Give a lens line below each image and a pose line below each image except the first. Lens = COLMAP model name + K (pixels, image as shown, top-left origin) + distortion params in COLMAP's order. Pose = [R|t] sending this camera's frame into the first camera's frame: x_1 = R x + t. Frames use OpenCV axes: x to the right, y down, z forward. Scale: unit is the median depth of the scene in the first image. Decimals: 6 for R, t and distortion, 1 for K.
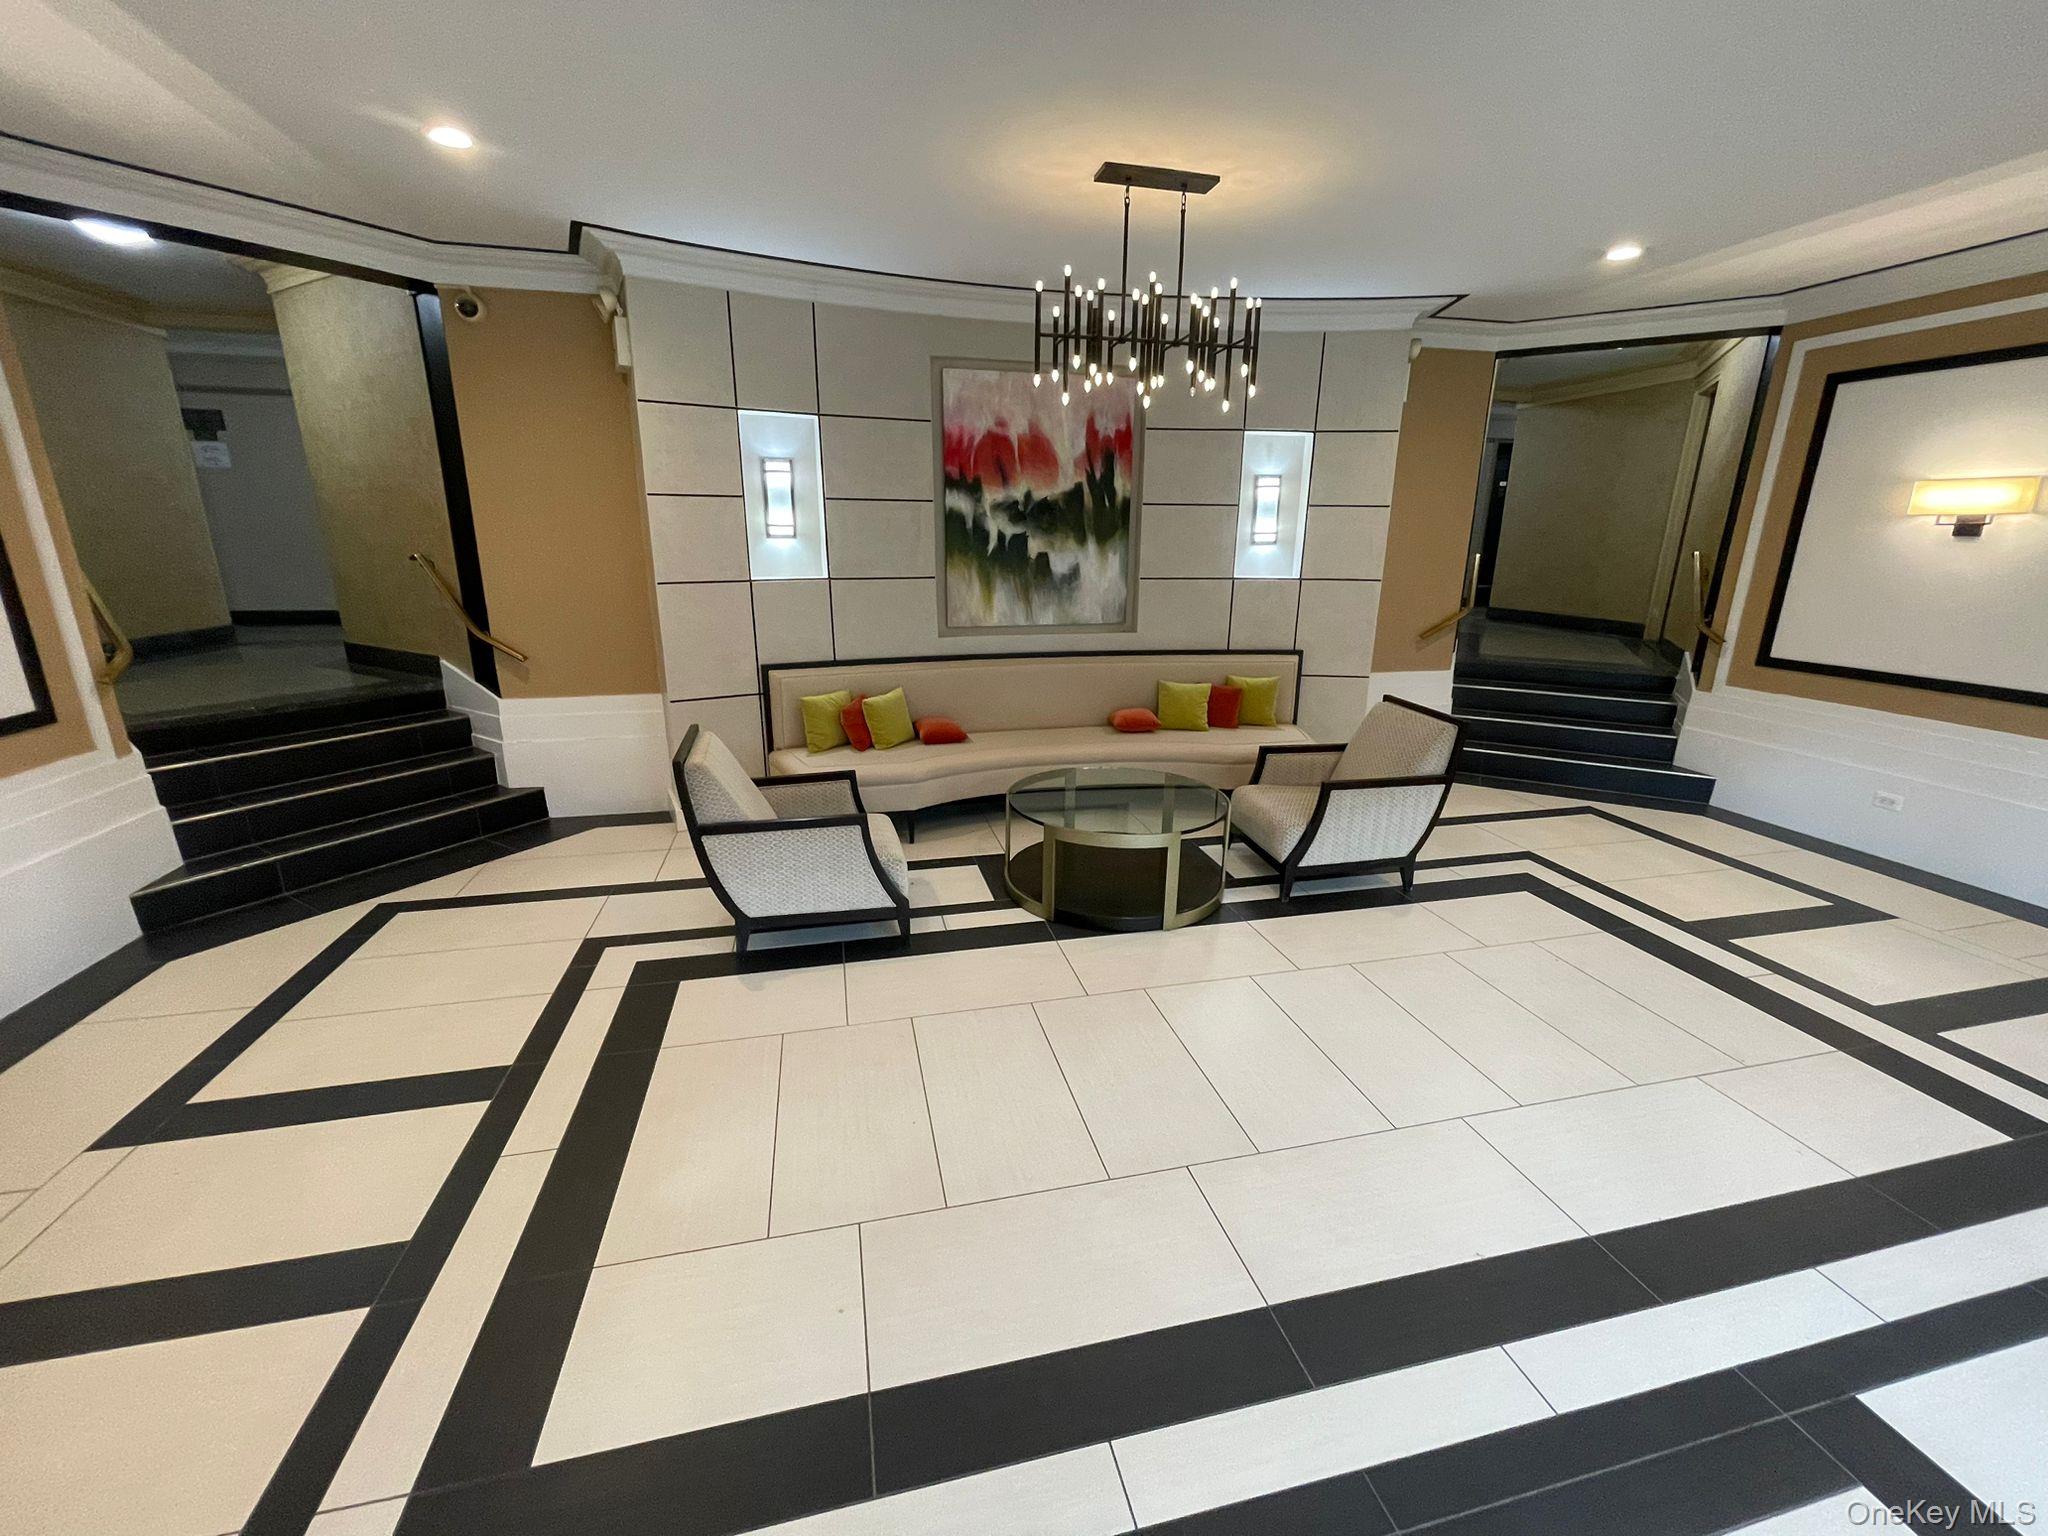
lens RADIAL K [[830.7, 0, 1021.4], [0, 830.7, 760.2], [0, 0, 1]] dist [-0.003753, 0.000239]
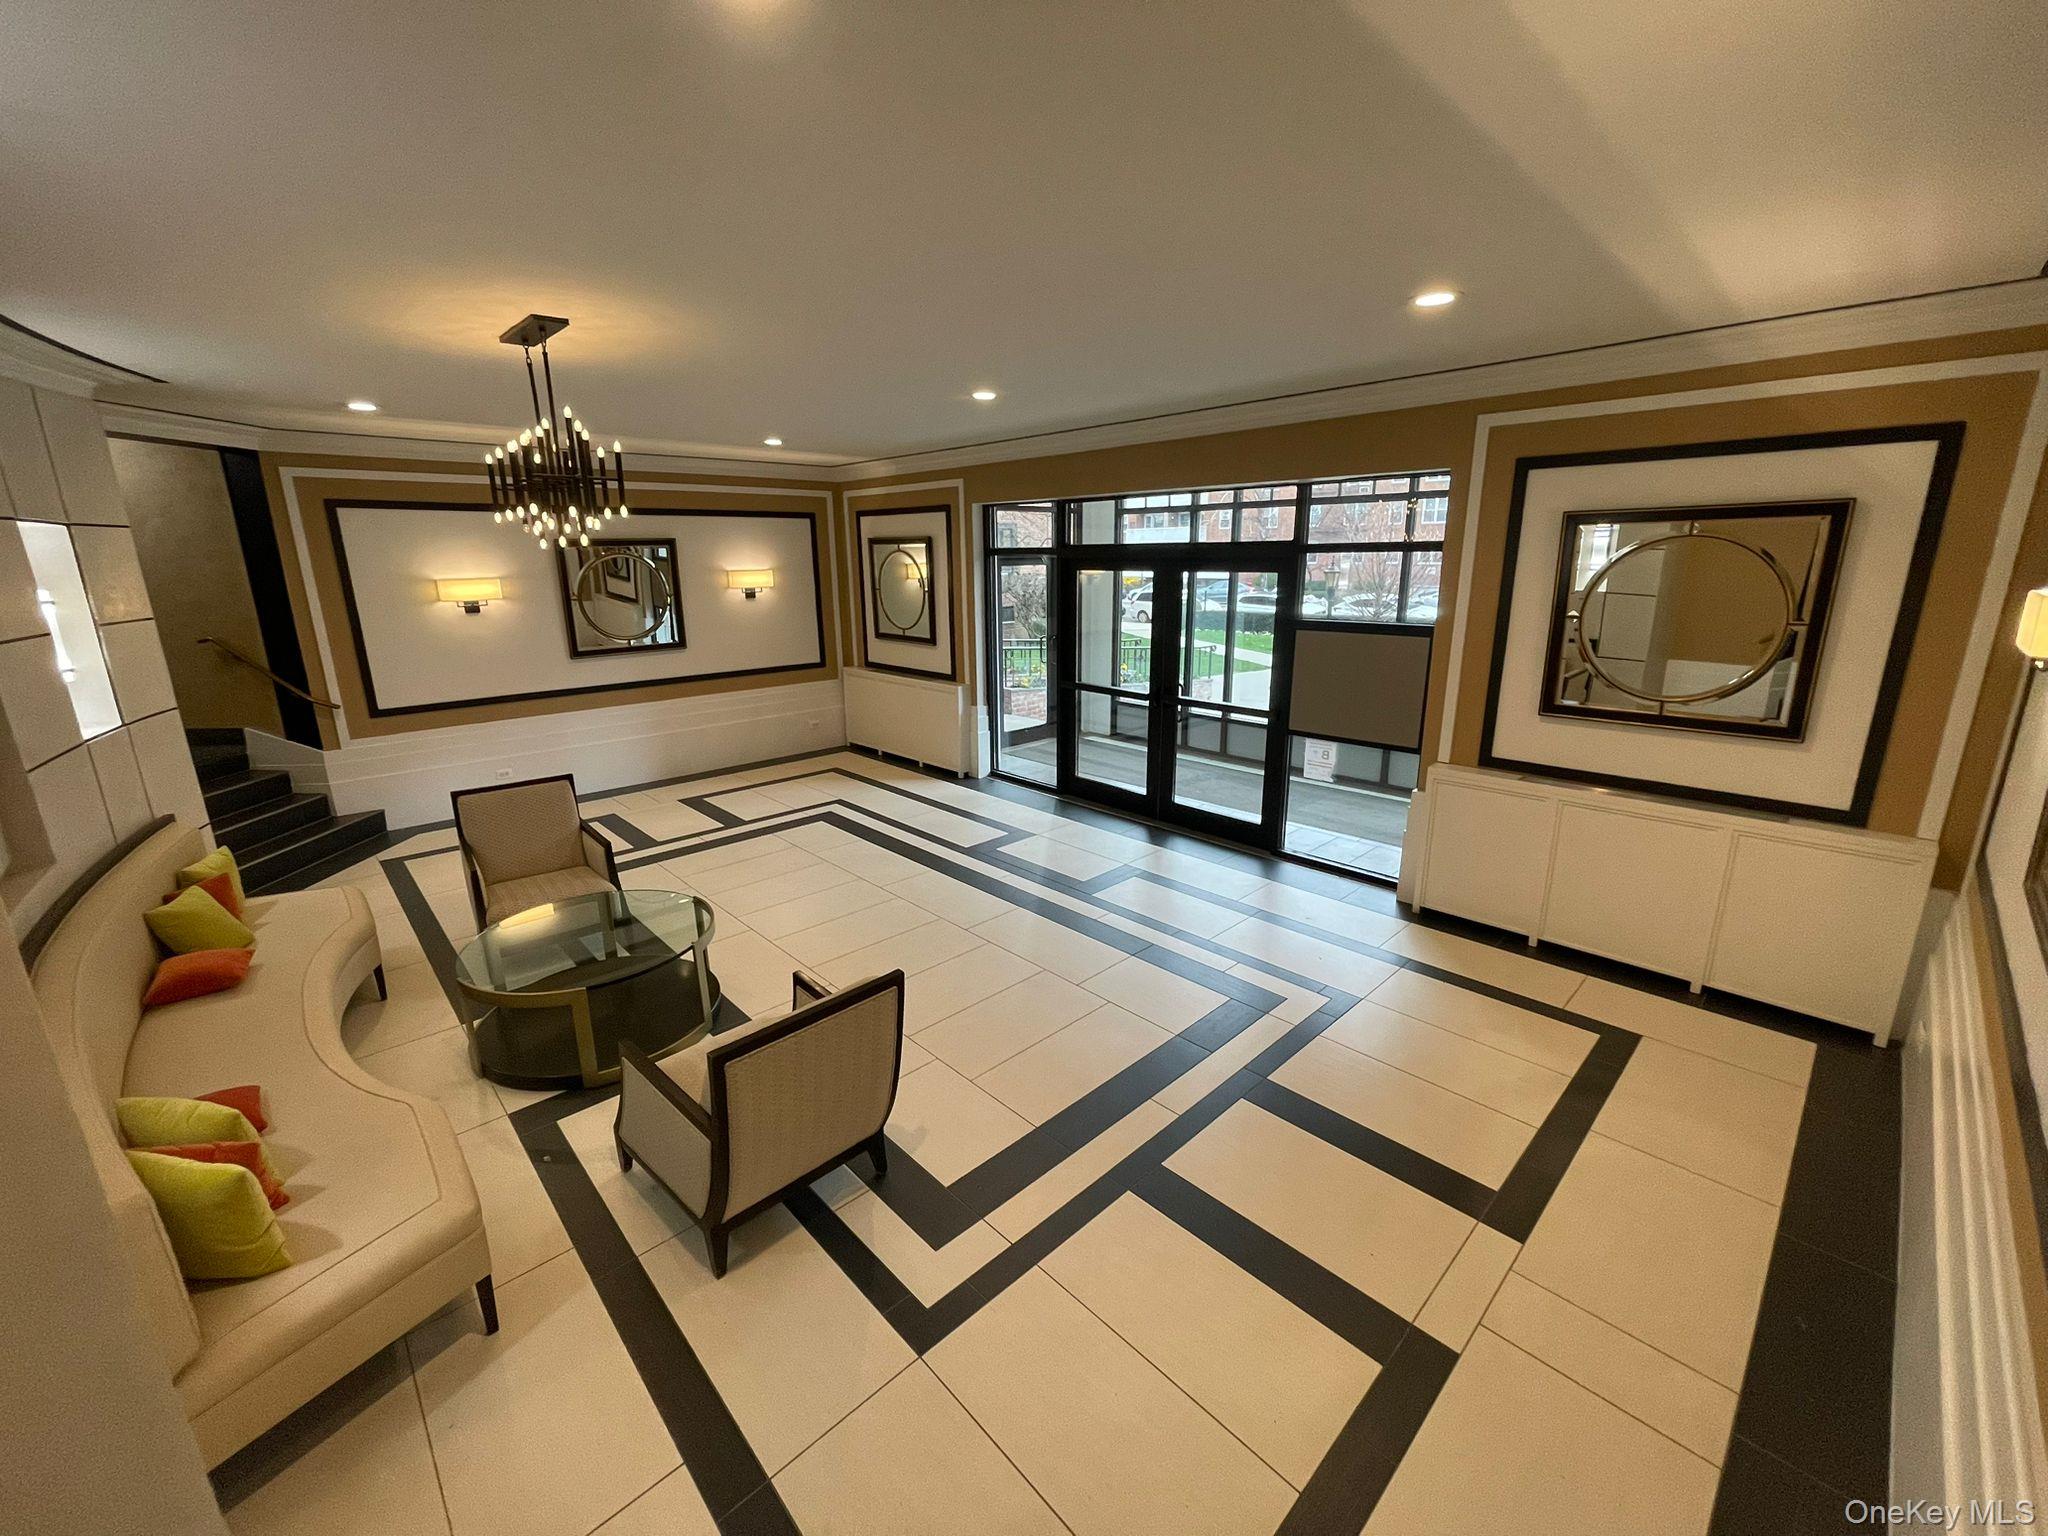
lens RADIAL K [[830.7, 0, 1011.1], [0, 830.7, 761.7], [0, 0, 1]] dist [-0.003753, 0.000239]
pose [[-0.496995, -0.214273, 0.840882, -0.762915], [0.238775, 0.897857, 0.369917, -0.319964], [-0.834256, 0.384629, -0.395067, 0.773004]]
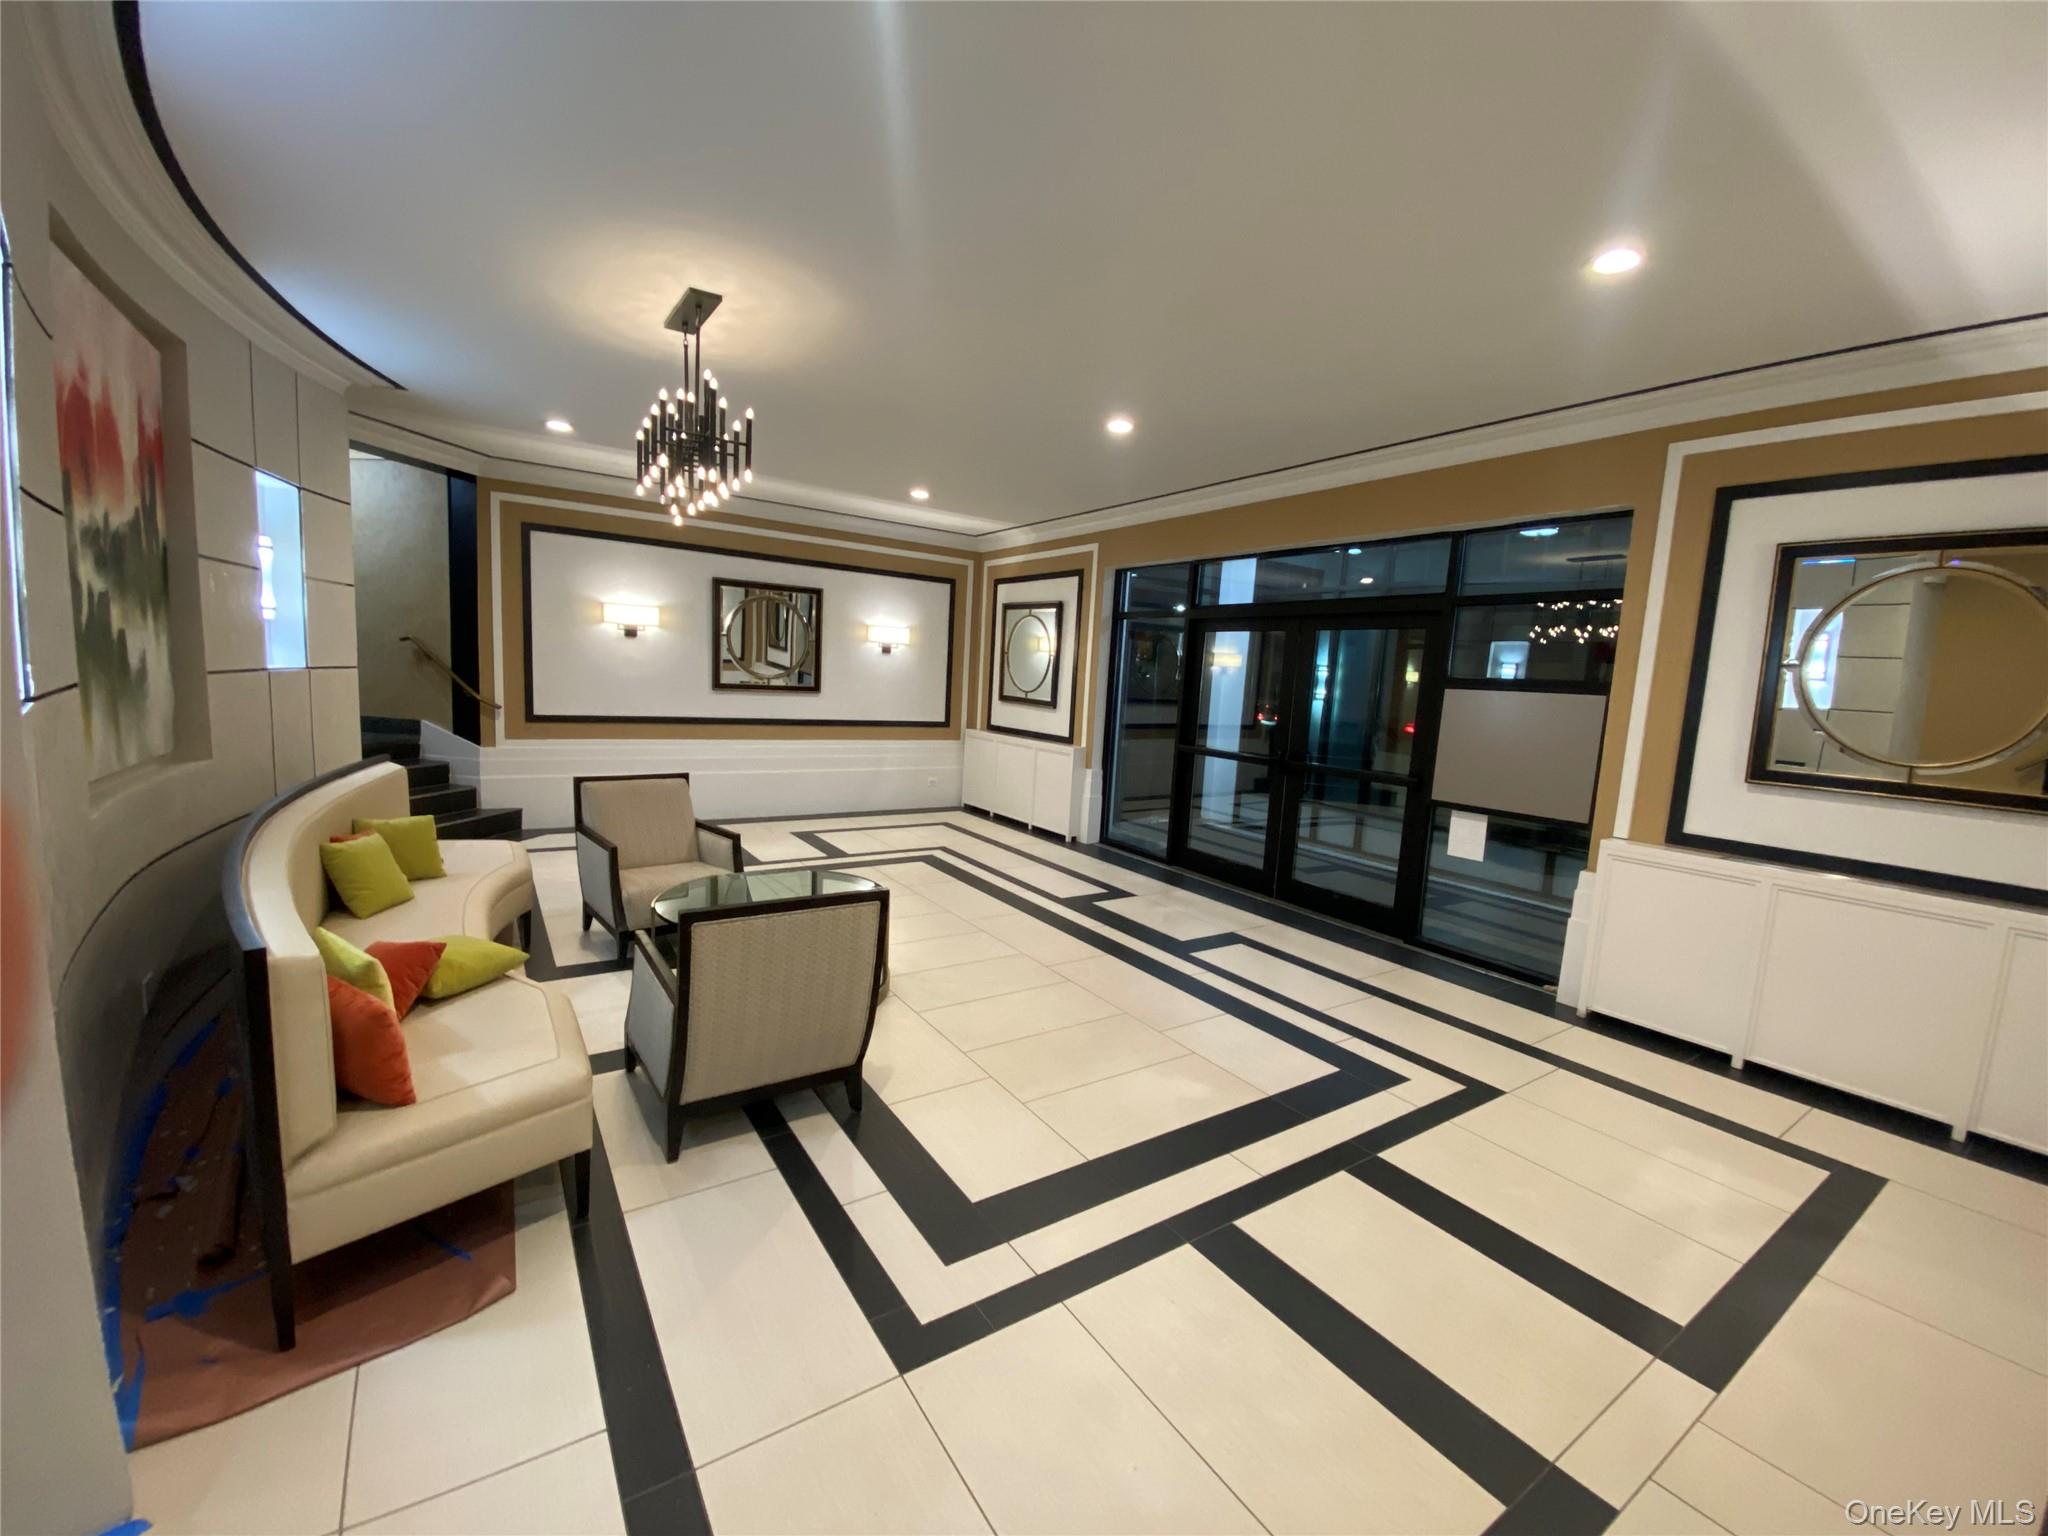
lens RADIAL K [[831.1, 0, 1012.6], [0, 831.1, 773.2], [0, 0, 1]] dist [-0.001060, -0.006845]
pose [[-0.341502, -0.139811, 0.929424, -0.750027], [0.192633, 0.957470, 0.214810, -0.190139], [-0.919929, 0.252396, -0.300046, 0.757103]]
